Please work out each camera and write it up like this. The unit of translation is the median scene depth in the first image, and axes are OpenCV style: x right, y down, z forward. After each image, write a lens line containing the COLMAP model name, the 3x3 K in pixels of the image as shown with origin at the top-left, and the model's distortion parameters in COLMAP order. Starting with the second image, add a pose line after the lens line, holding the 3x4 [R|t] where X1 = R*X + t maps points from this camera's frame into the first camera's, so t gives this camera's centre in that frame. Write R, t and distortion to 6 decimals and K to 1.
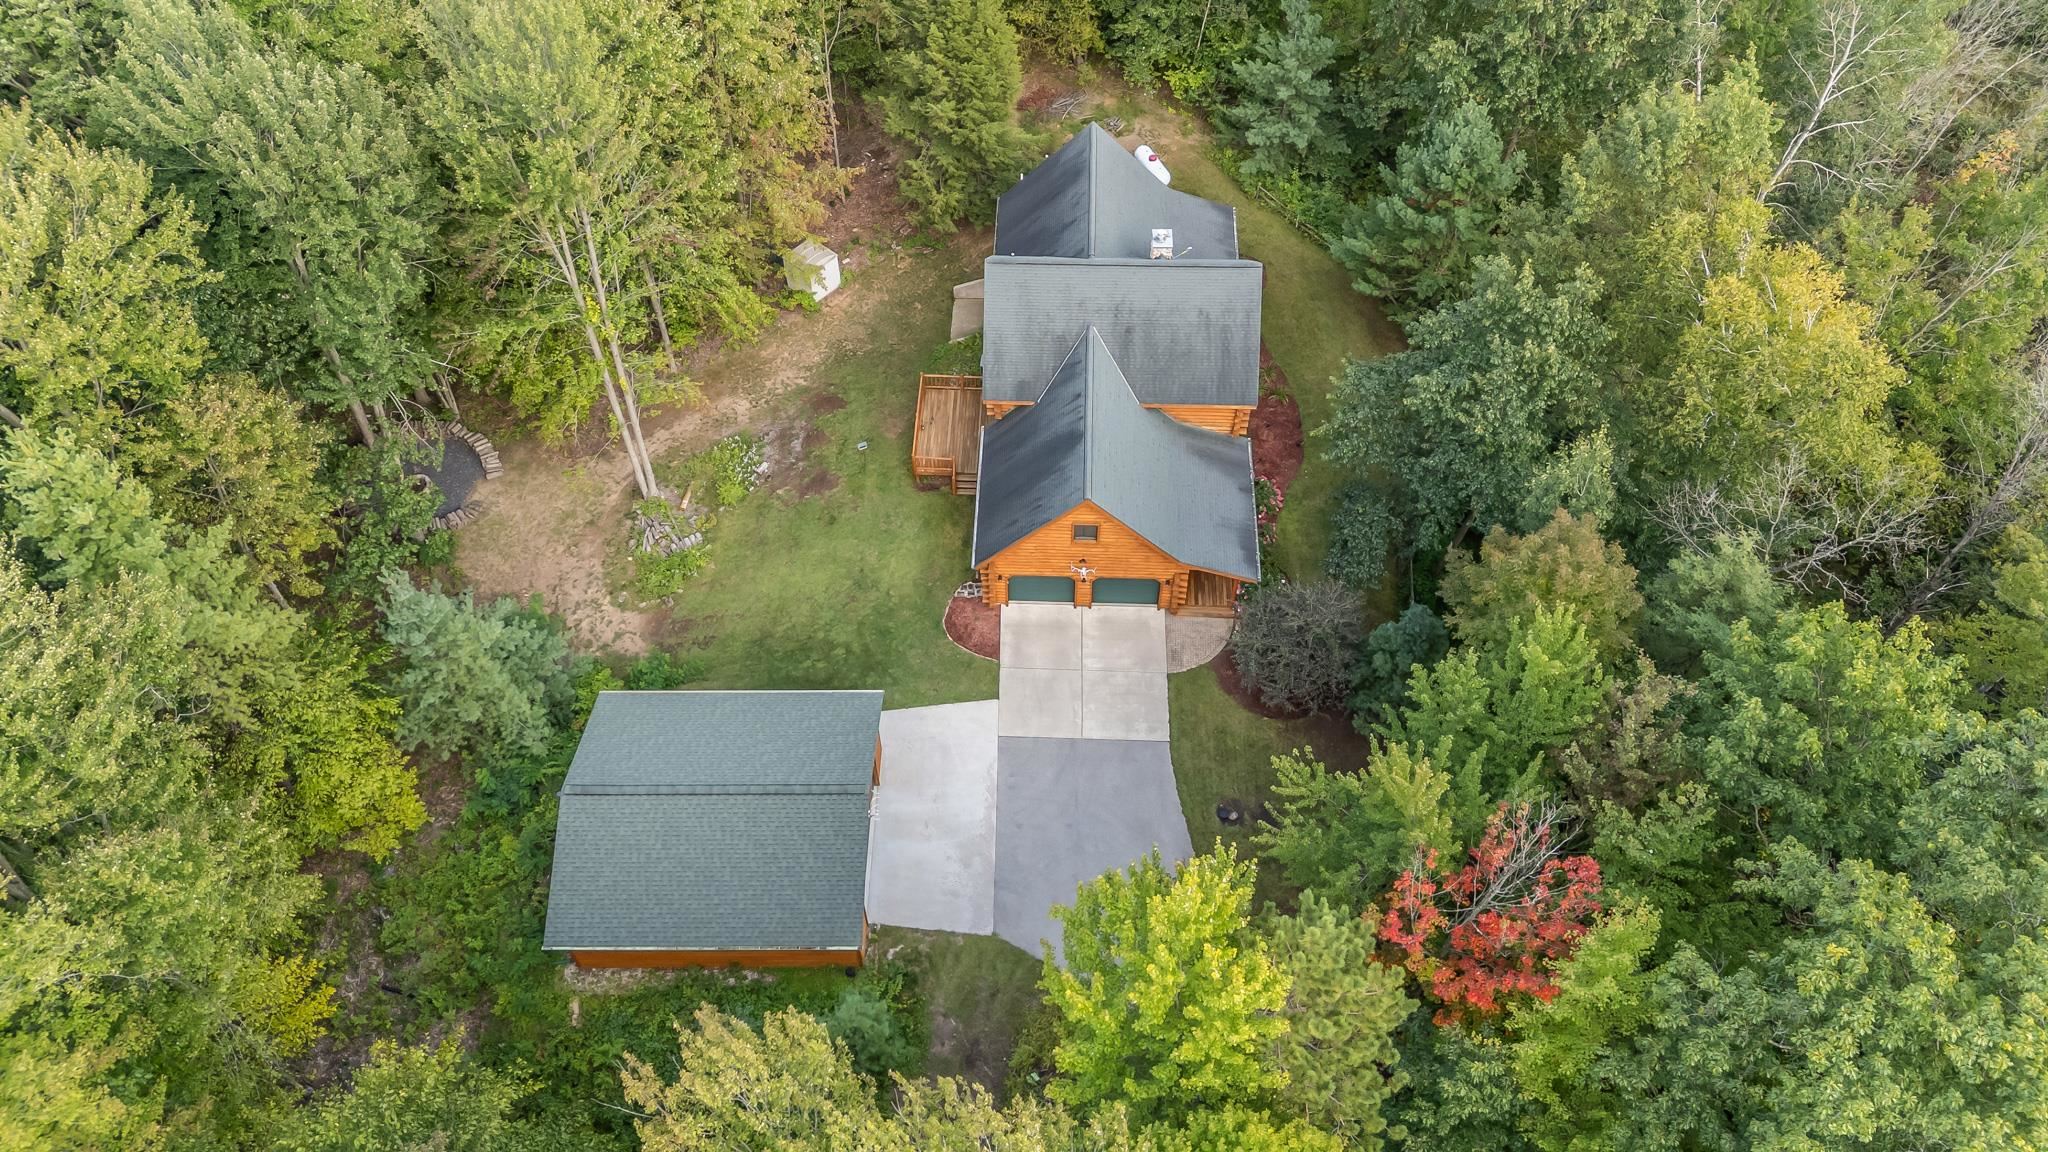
lens RADIAL K [[1474.7, 0, 1024.0], [0, 1474.7, 576.0], [0, 0, 1]] dist [0.095125, -0.098511]
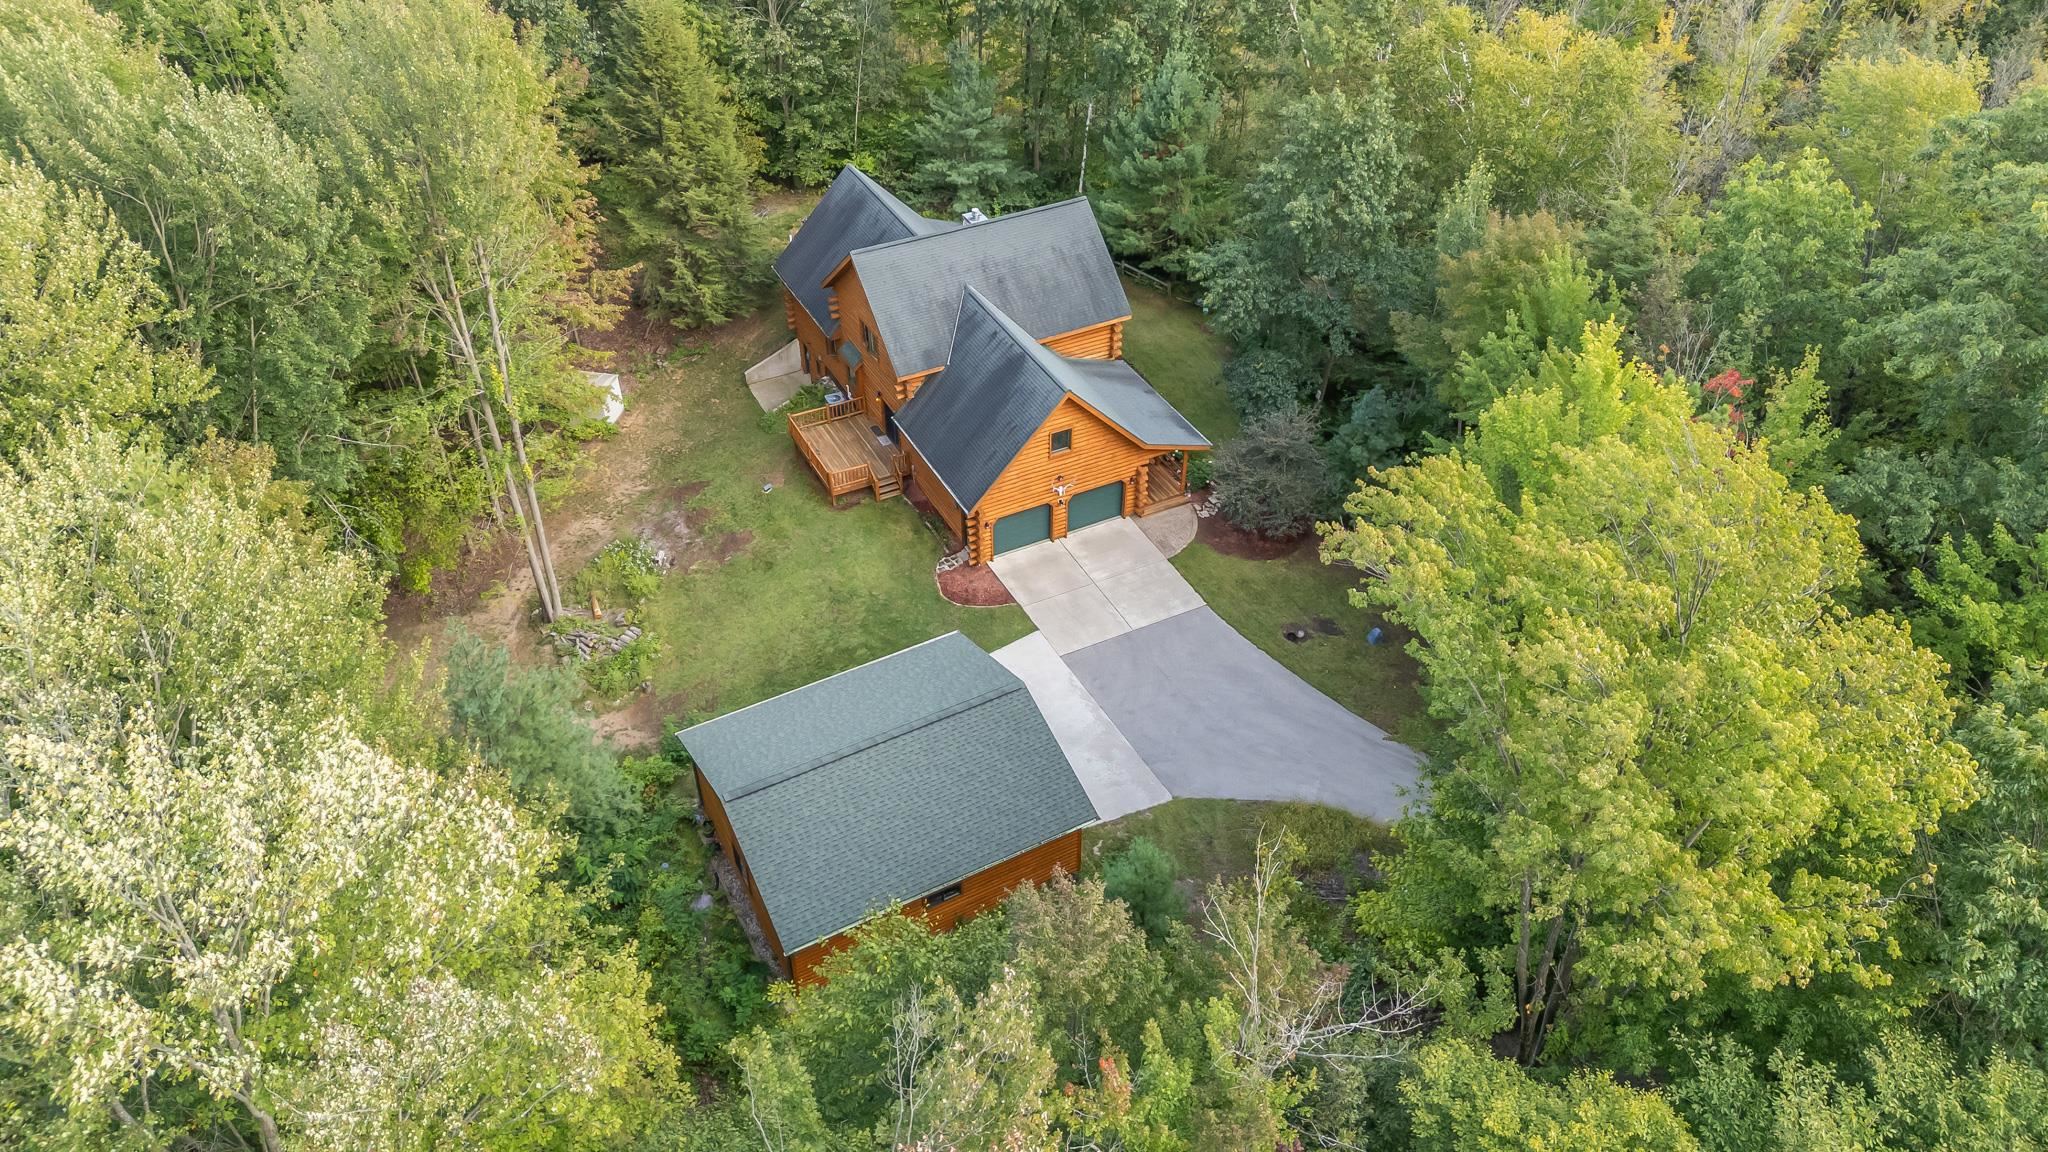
lens RADIAL K [[1474.7, 0, 1024.0], [0, 1474.7, 576.0], [0, 0, 1]] dist [0.095125, -0.098511]
pose [[0.875146, -0.310766, 0.370870, -0.369806], [0.386409, 0.910191, -0.149132, 0.188756], [-0.291218, 0.273820, 0.916632, 0.086412]]
